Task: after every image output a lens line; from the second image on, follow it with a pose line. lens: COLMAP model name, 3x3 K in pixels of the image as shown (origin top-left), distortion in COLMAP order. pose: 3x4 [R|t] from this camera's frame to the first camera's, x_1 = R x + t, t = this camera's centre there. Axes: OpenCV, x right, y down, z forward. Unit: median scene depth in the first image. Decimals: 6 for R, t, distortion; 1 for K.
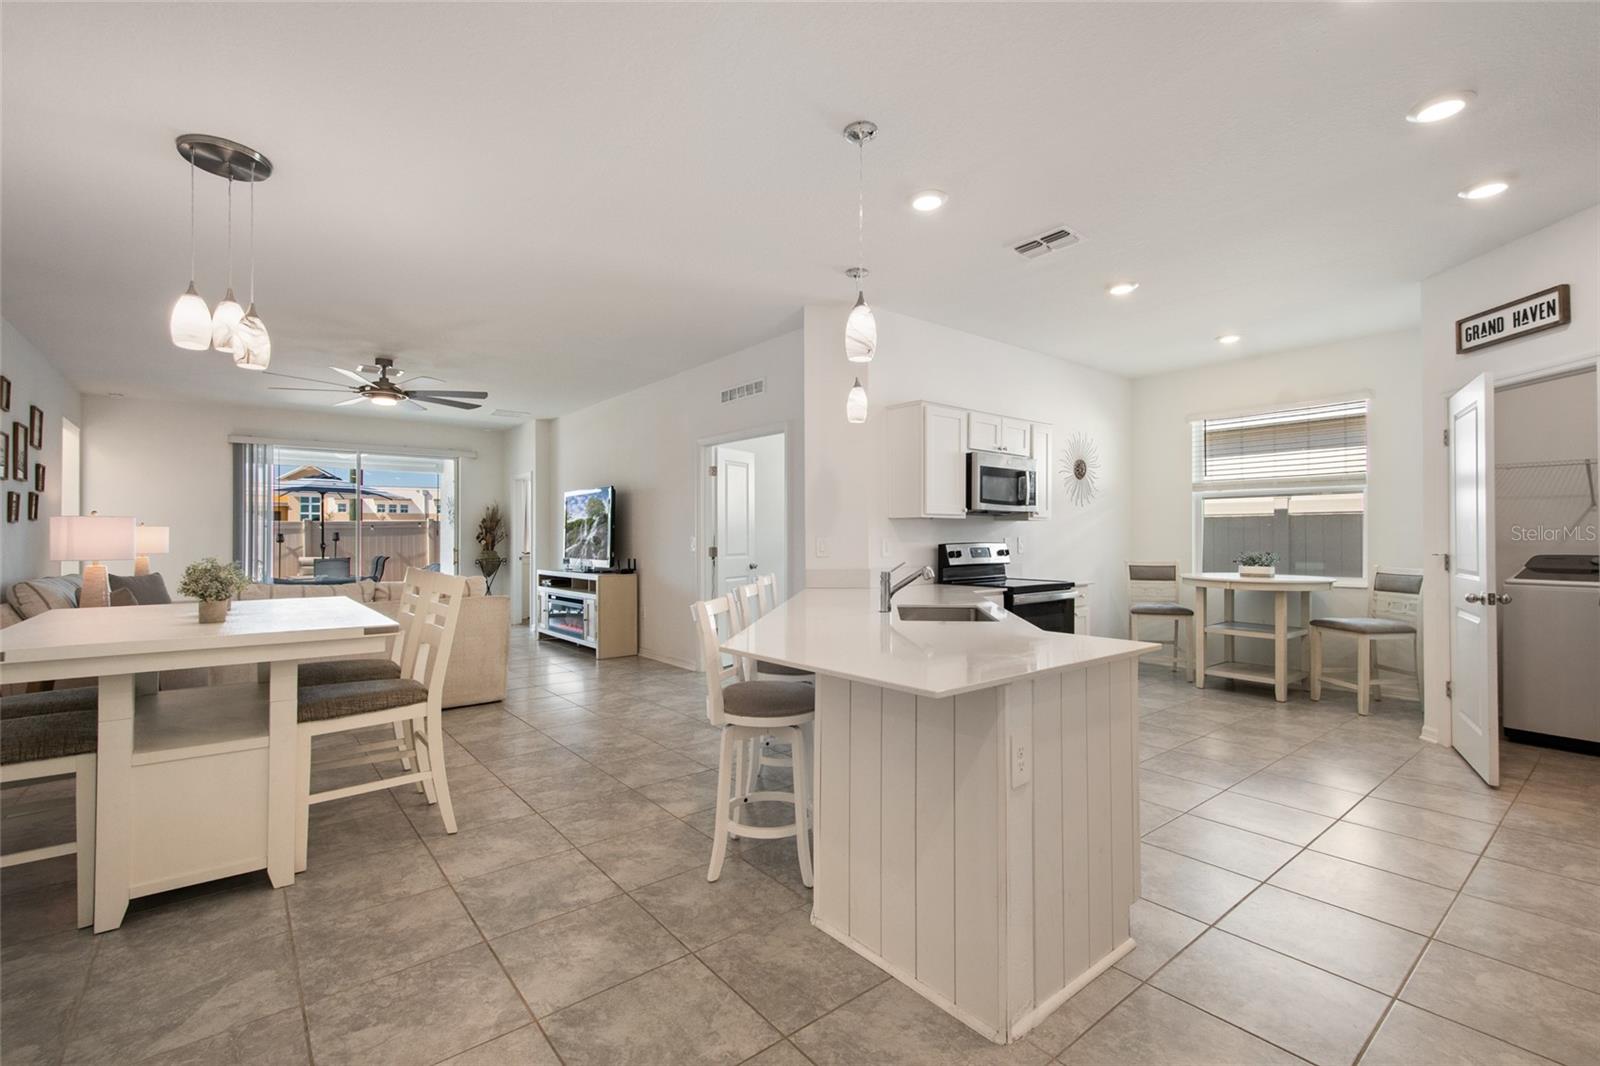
lens RADIAL K [[702.3, 0, 805.8], [0, 702.3, 532.2], [0, 0, 1]] dist [0.018612, -0.007710]
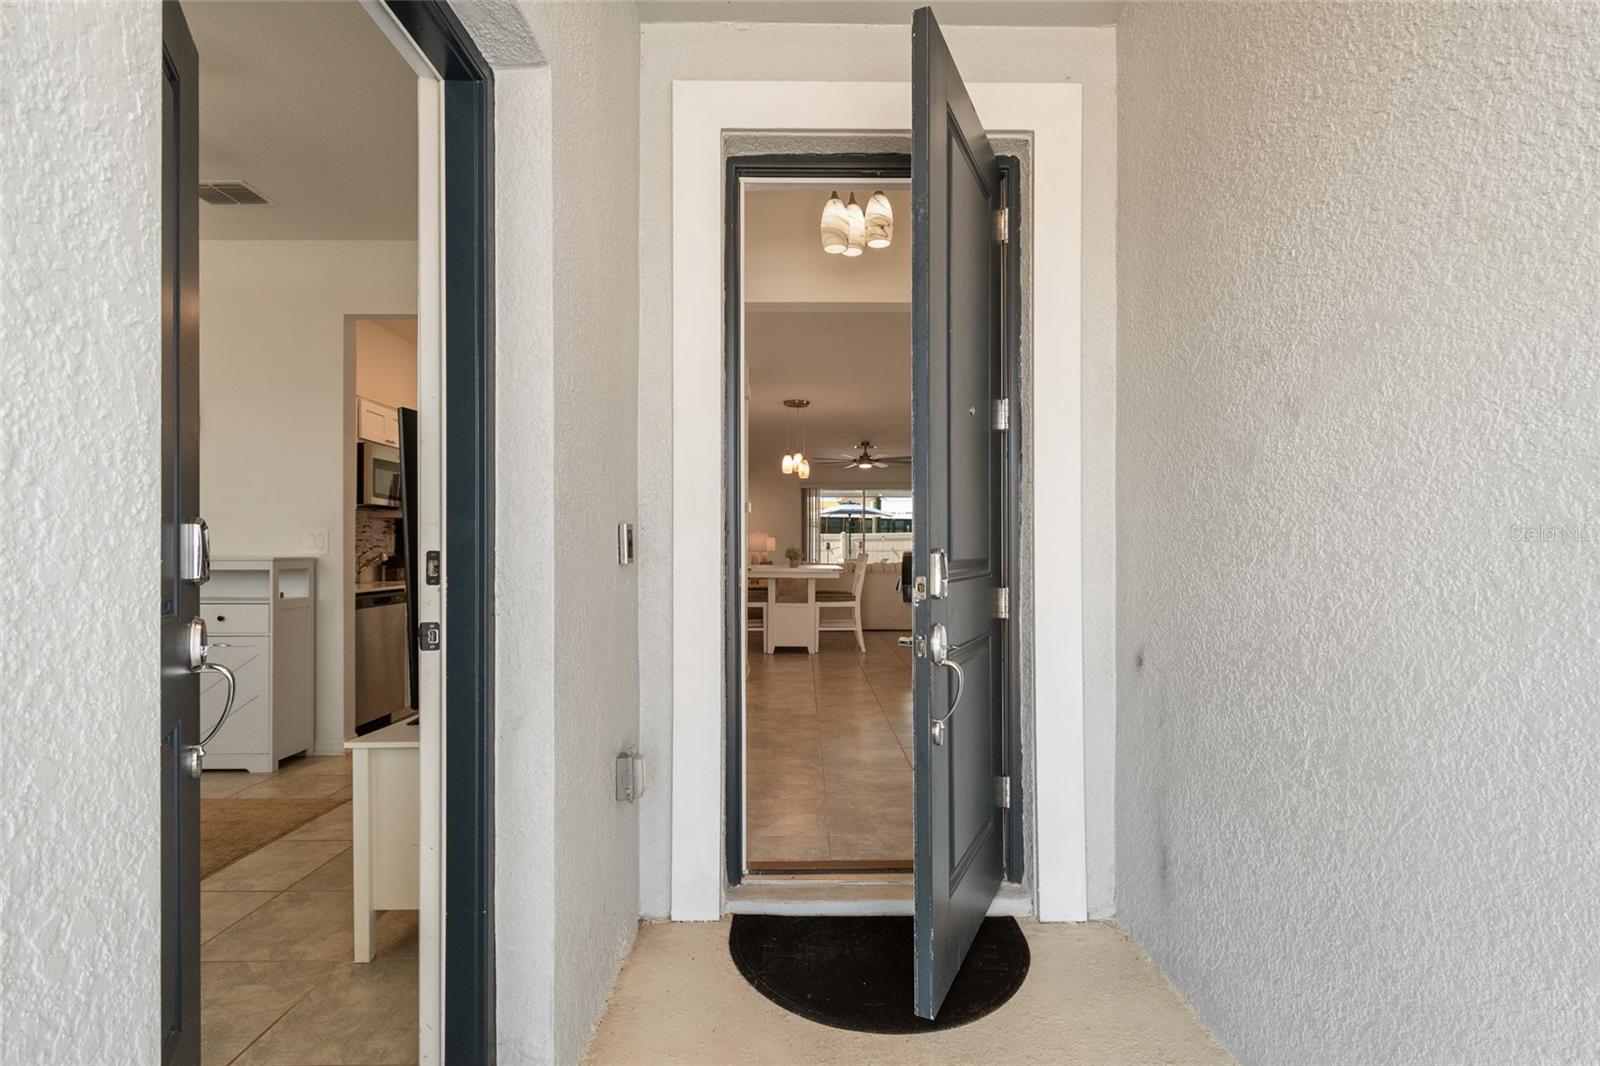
lens RADIAL K [[718.4, 0, 805.6], [0, 718.4, 537.5], [0, 0, 1]] dist [0.000046, -0.000002]
pose [[0.772828, -0.001766, -0.634613, 0.546729], [0.004076, 0.999989, 0.002181, -0.001213], [0.634602, -0.004272, 0.772827, -0.635861]]
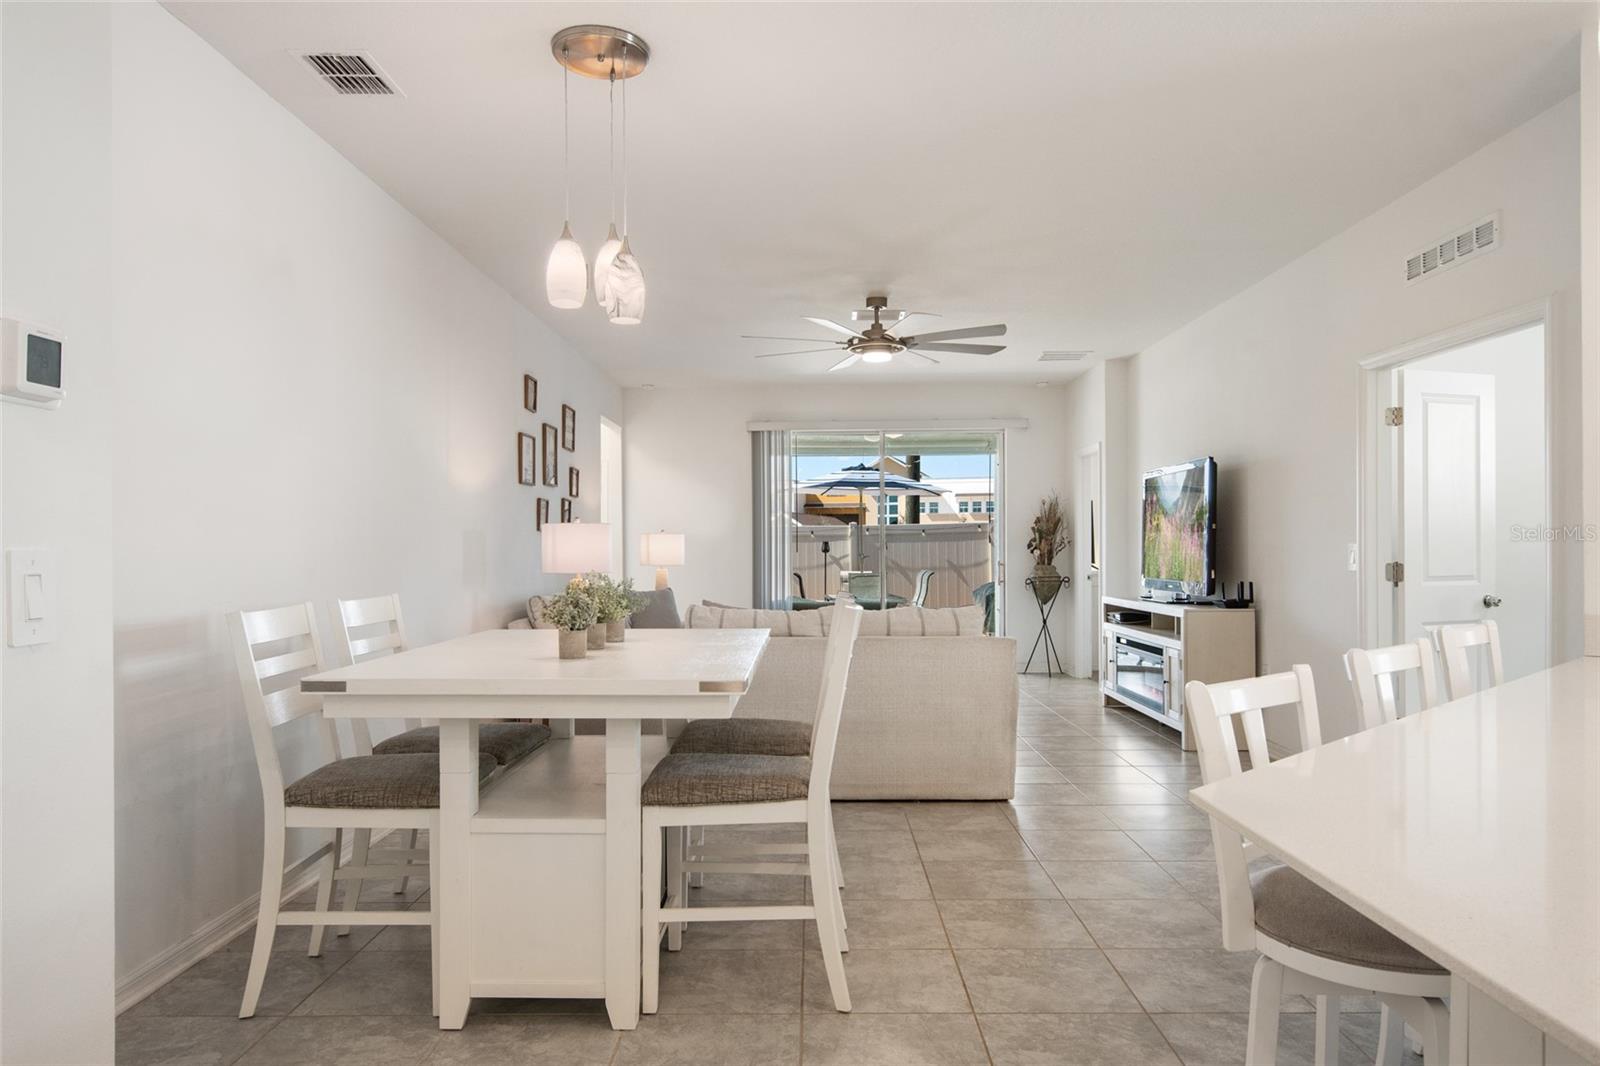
lens RADIAL K [[1072.7, 0, 803.1], [0, 1072.7, 547.4], [0, 0, 1]] dist [0.008714, -0.000289]
pose [[0.768391, -0.001772, -0.639979, 0.049896], [0.008137, 0.999942, 0.007000, 0.000573], [0.639929, -0.010586, 0.768361, 0.129234]]
